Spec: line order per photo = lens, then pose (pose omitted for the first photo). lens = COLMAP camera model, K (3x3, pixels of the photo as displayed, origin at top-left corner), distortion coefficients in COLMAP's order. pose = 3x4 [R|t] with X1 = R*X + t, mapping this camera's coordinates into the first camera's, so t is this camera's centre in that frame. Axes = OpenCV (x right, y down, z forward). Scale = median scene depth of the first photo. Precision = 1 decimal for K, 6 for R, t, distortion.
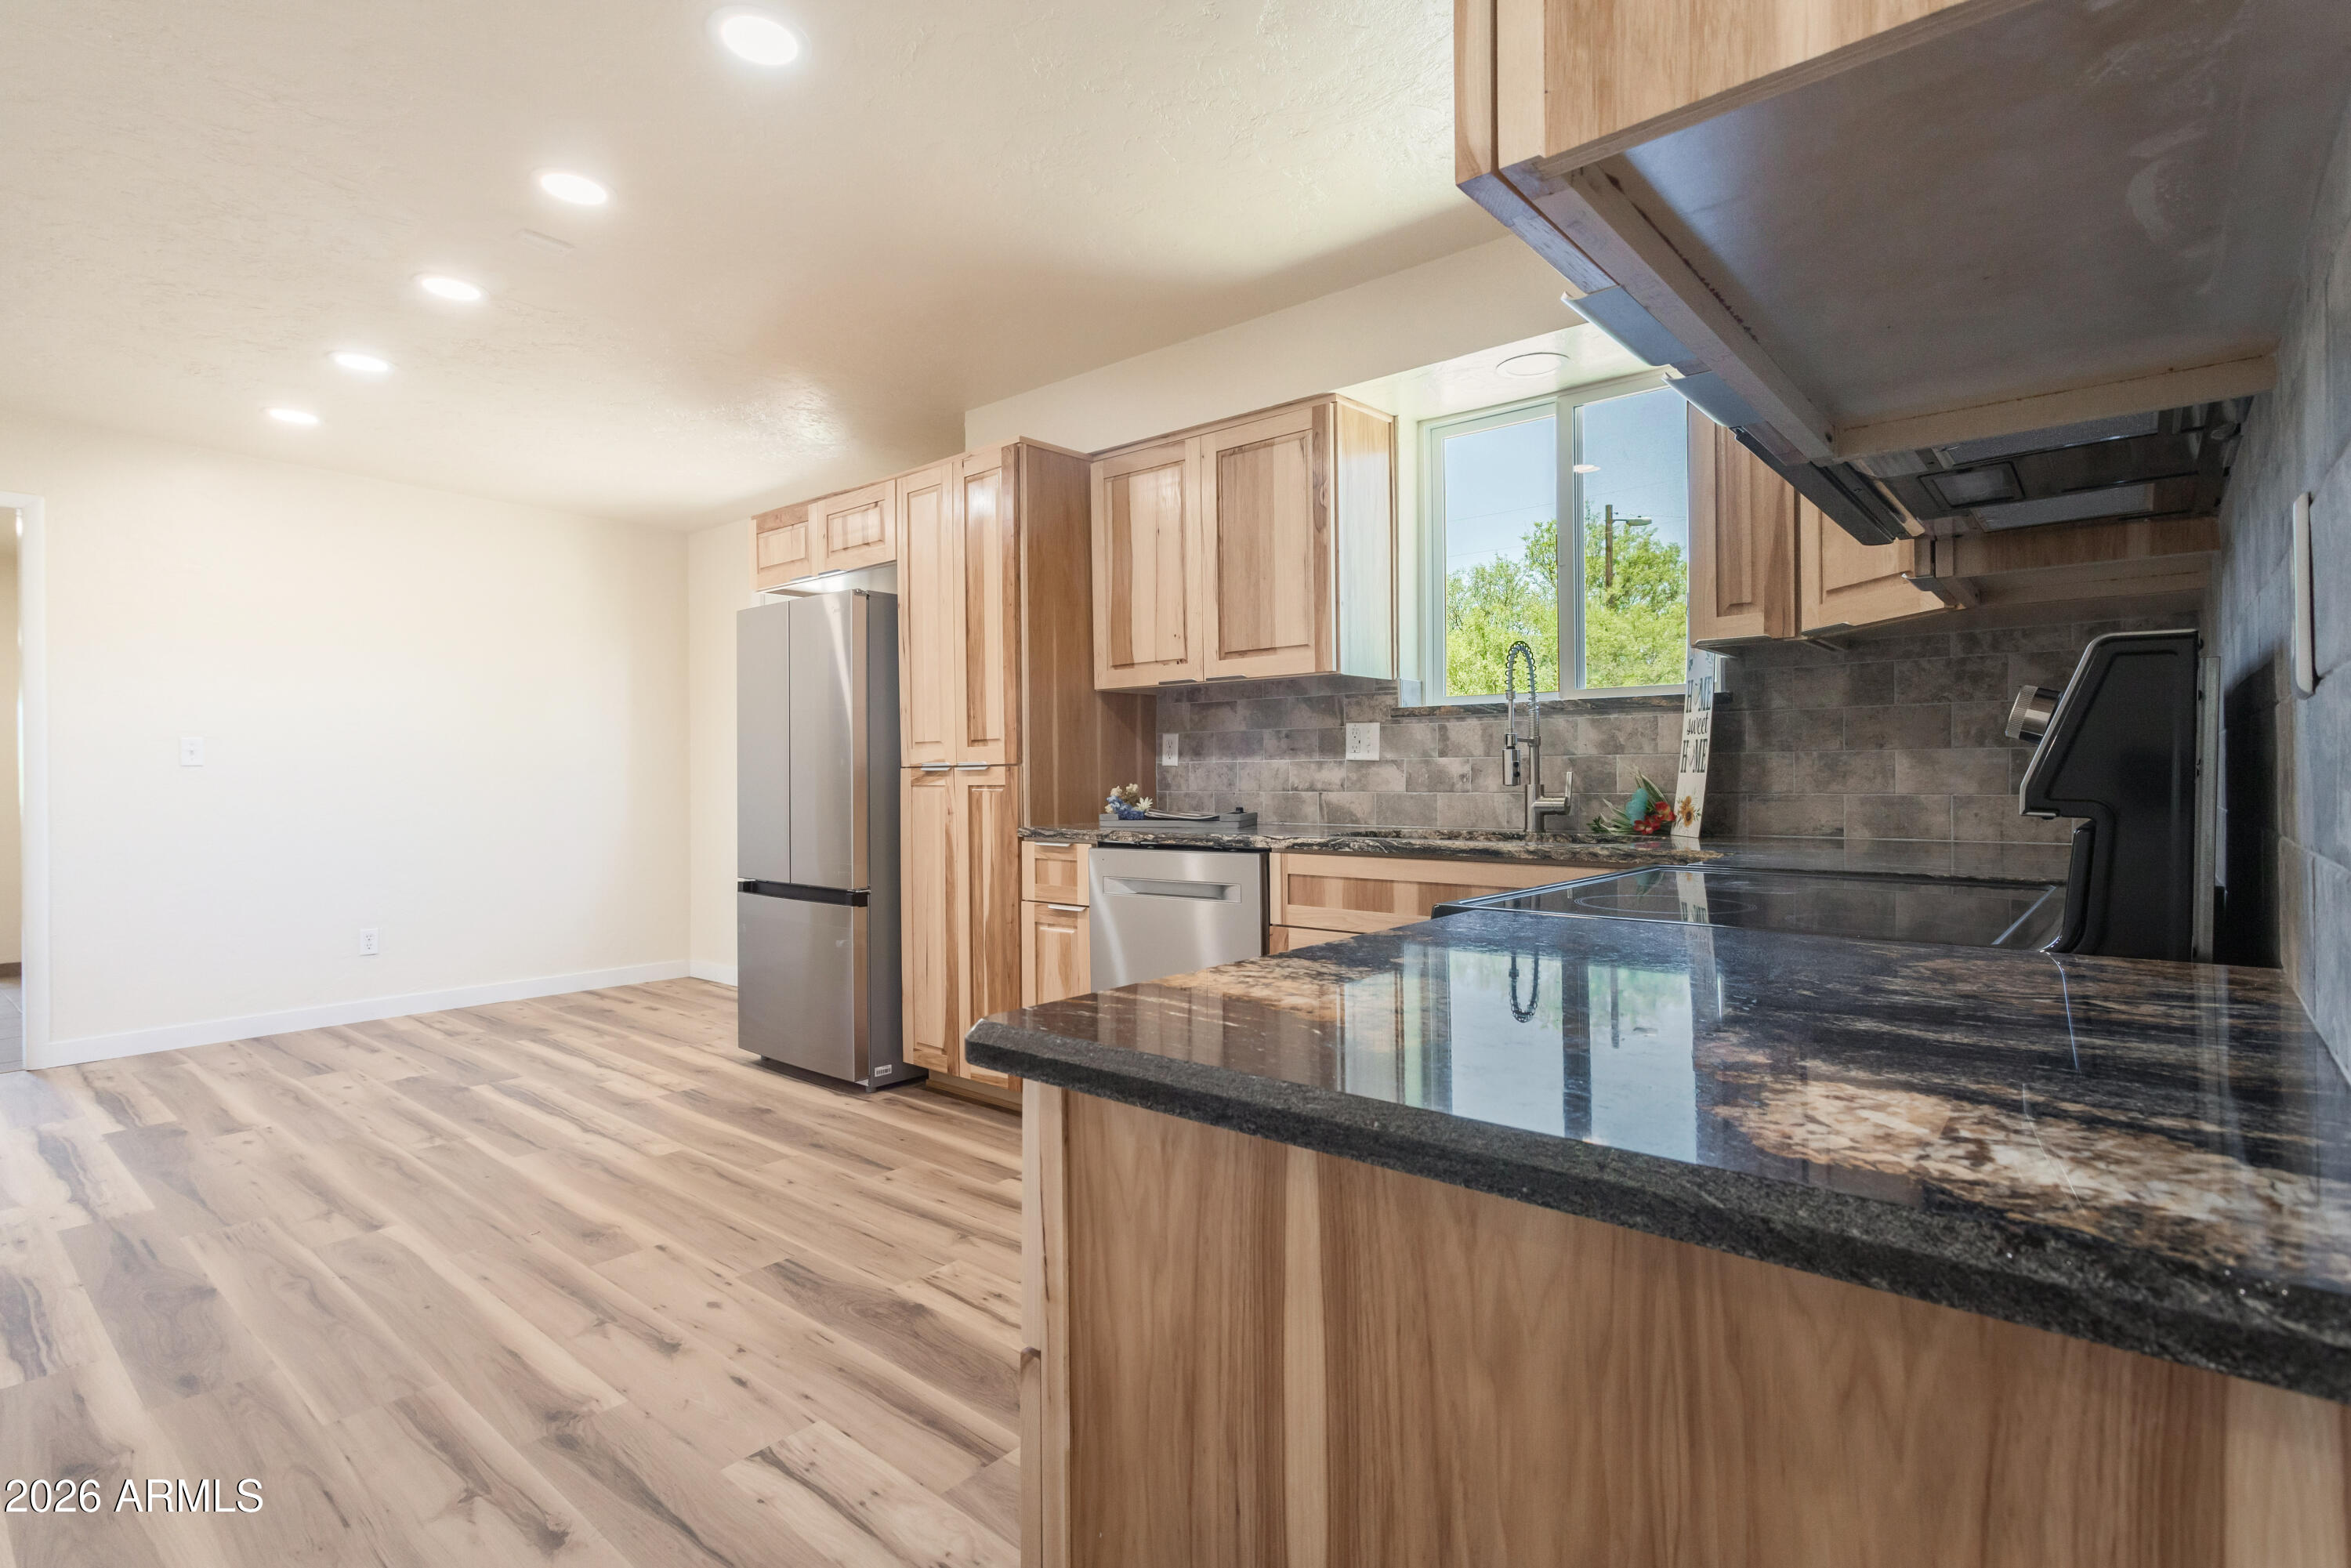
lens RADIAL K [[1119.7, 0, 1170.2], [0, 1119.7, 779.7], [0, 0, 1]] dist [0.000724, 0.000751]
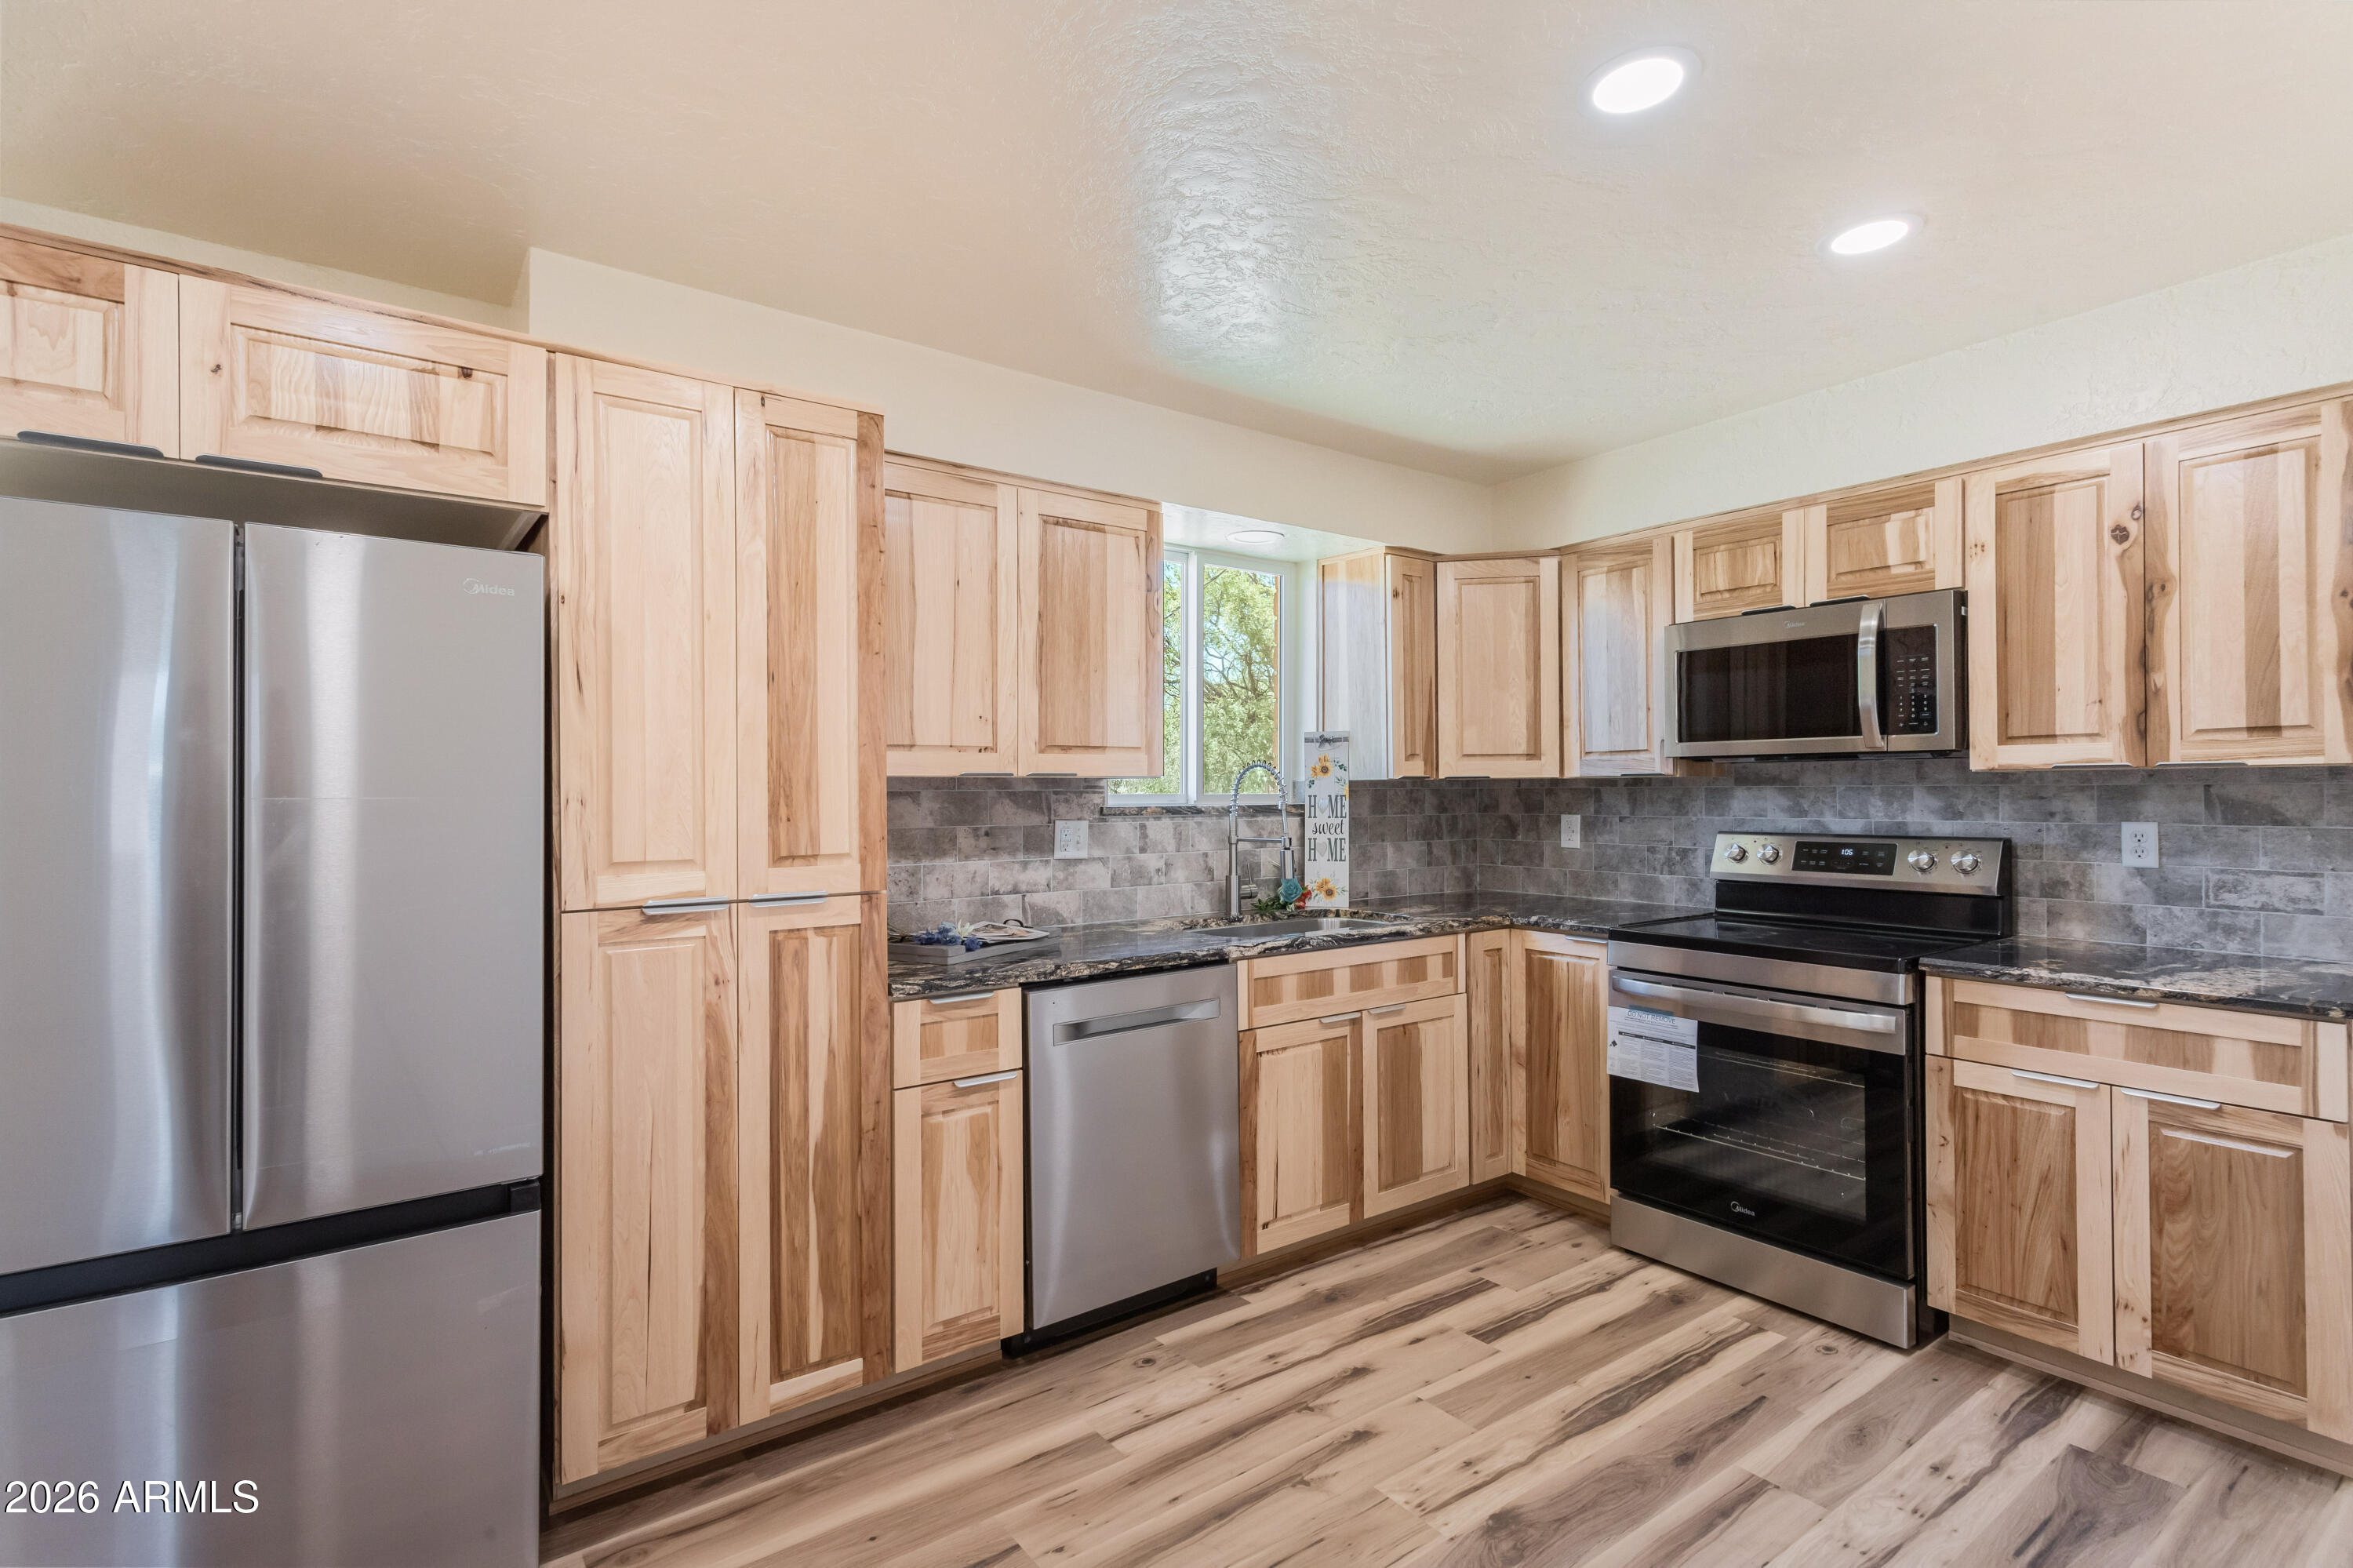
lens RADIAL K [[1120.7, 0, 1171.2], [0, 1120.7, 779.7], [0, 0, 1]] dist [0.000724, 0.000751]
pose [[0.232855, 0.015548, 0.972387, -0.758534], [0.008022, 0.999807, -0.017908, -0.067610], [-0.972478, 0.011971, 0.232686, 0.675804]]
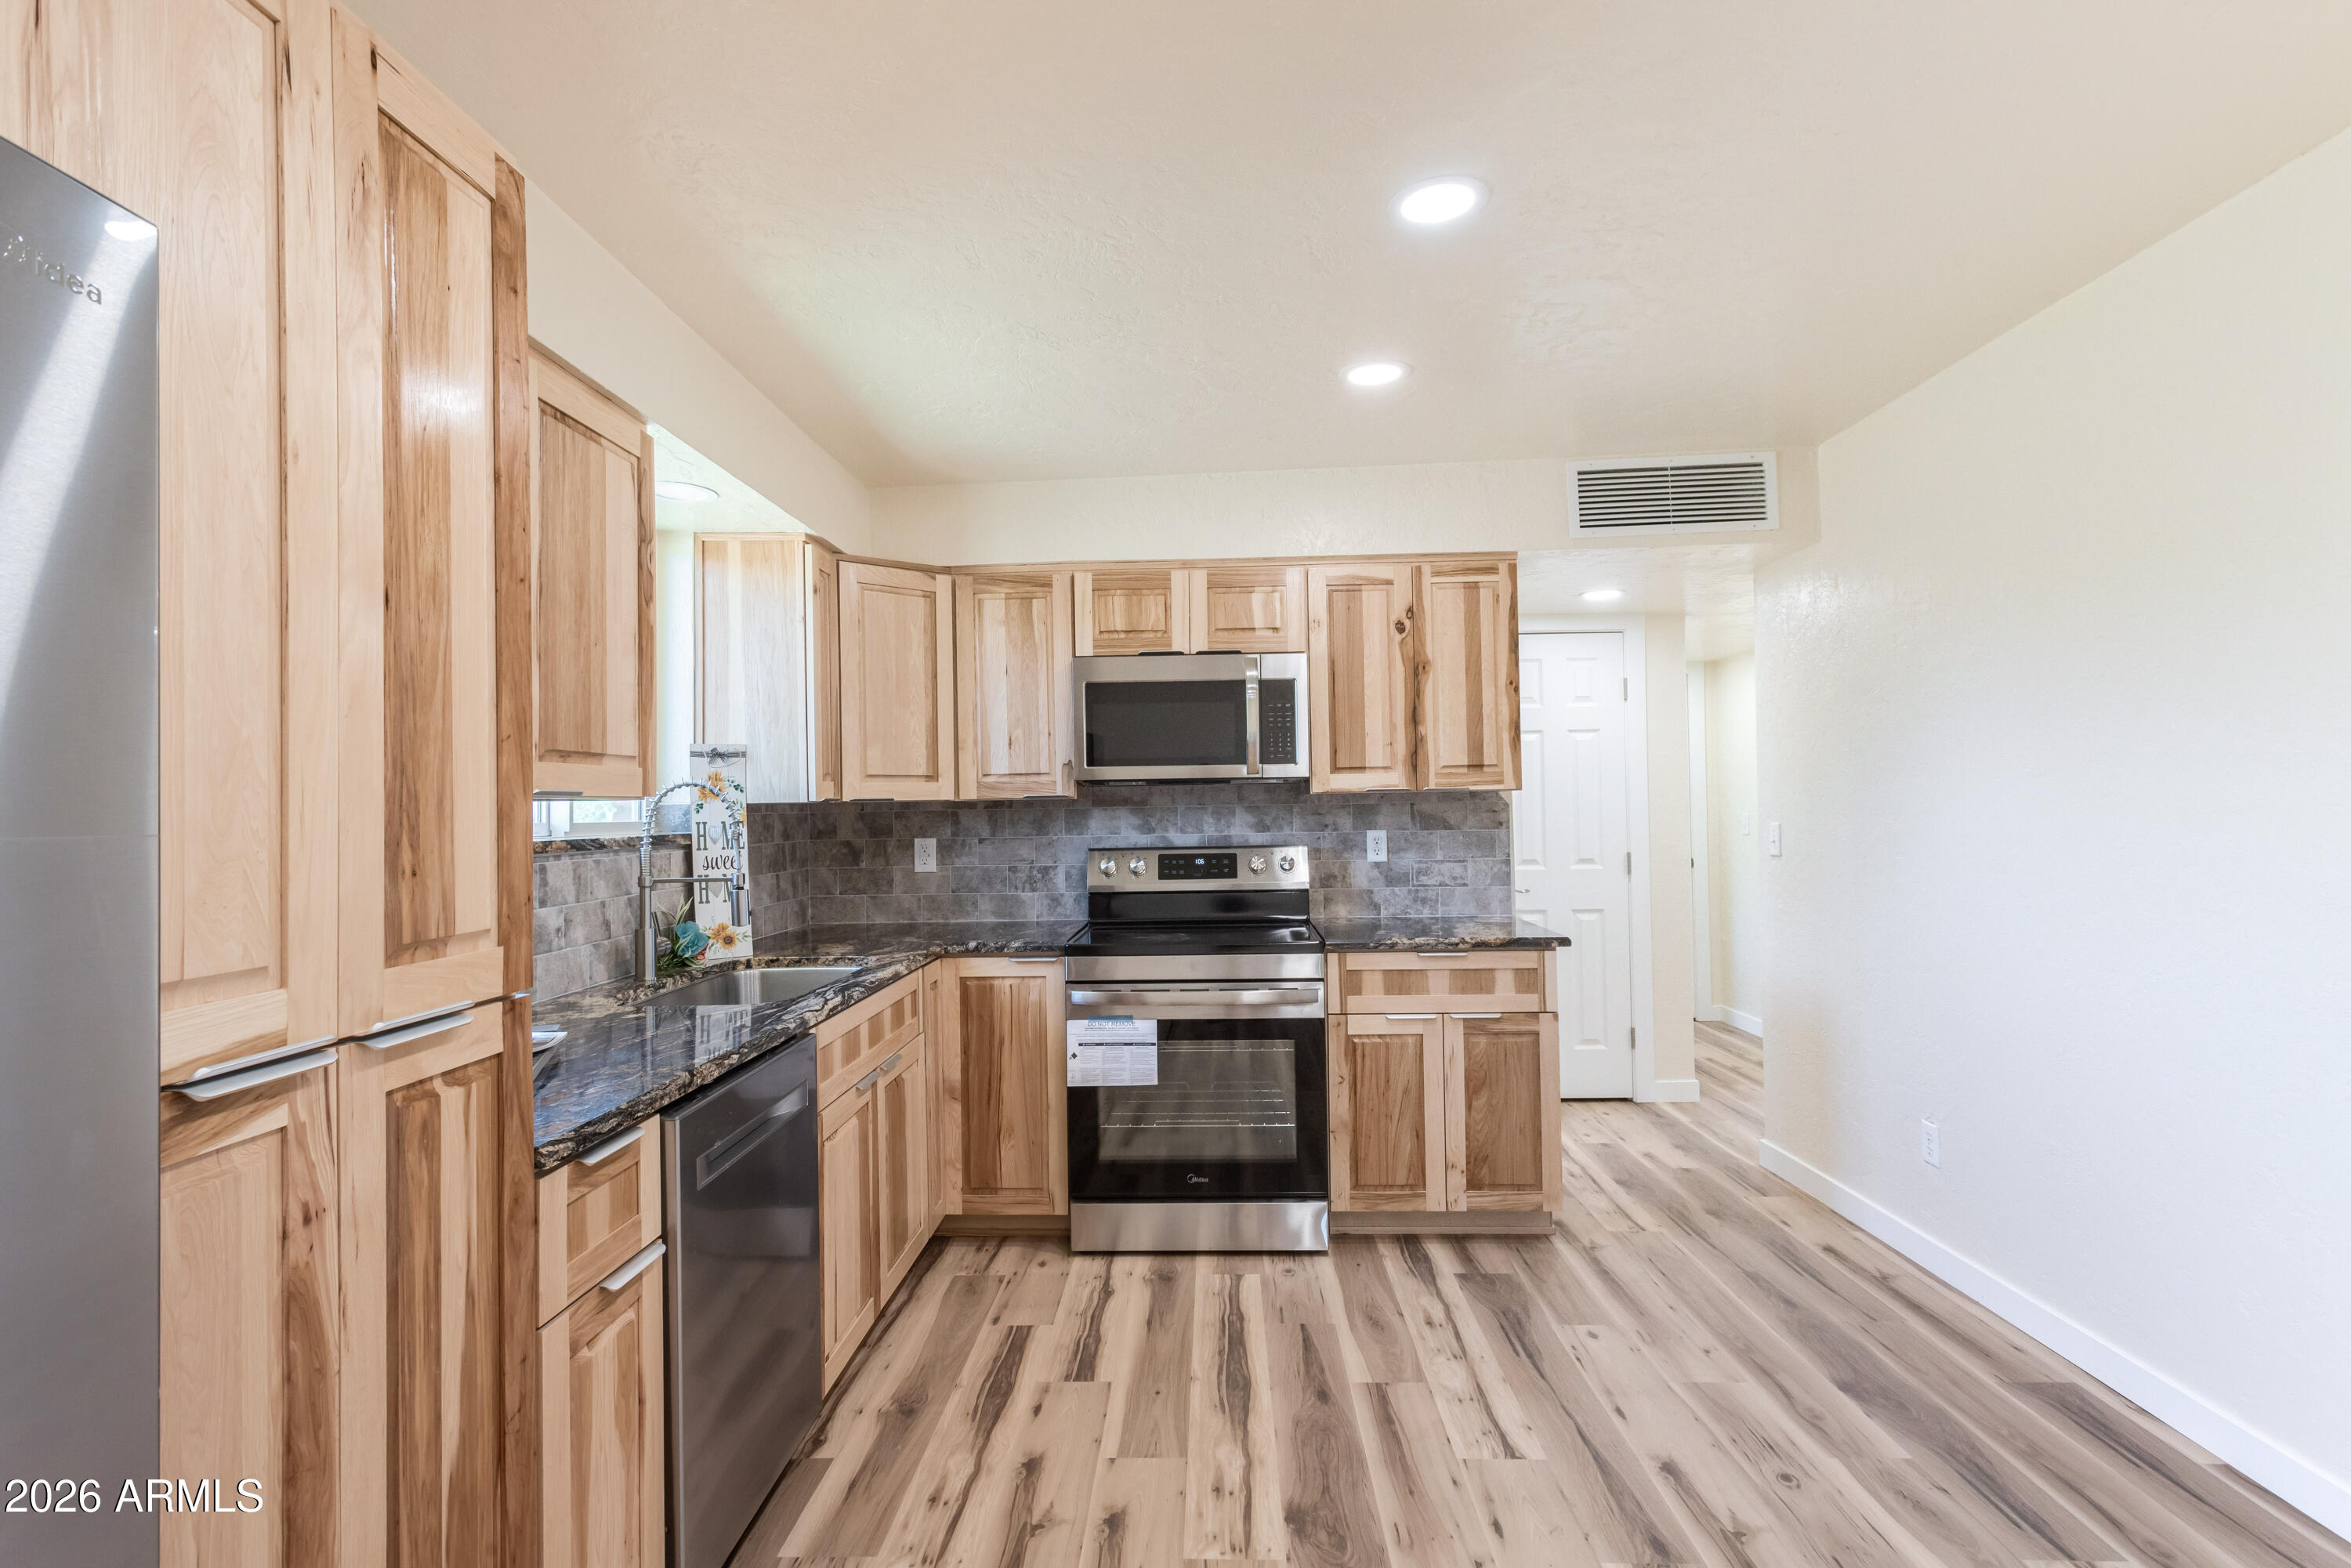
lens RADIAL K [[1138.2, 0, 1175.5], [0, 1138.2, 784.0], [0, 0, 1]] dist [-0.002762, -0.000026]
pose [[-0.619866, 0.033150, 0.784007, -0.595038], [0.024590, 0.999437, -0.022817, -0.071483], [-0.784322, 0.005135, -0.620332, 1.072491]]
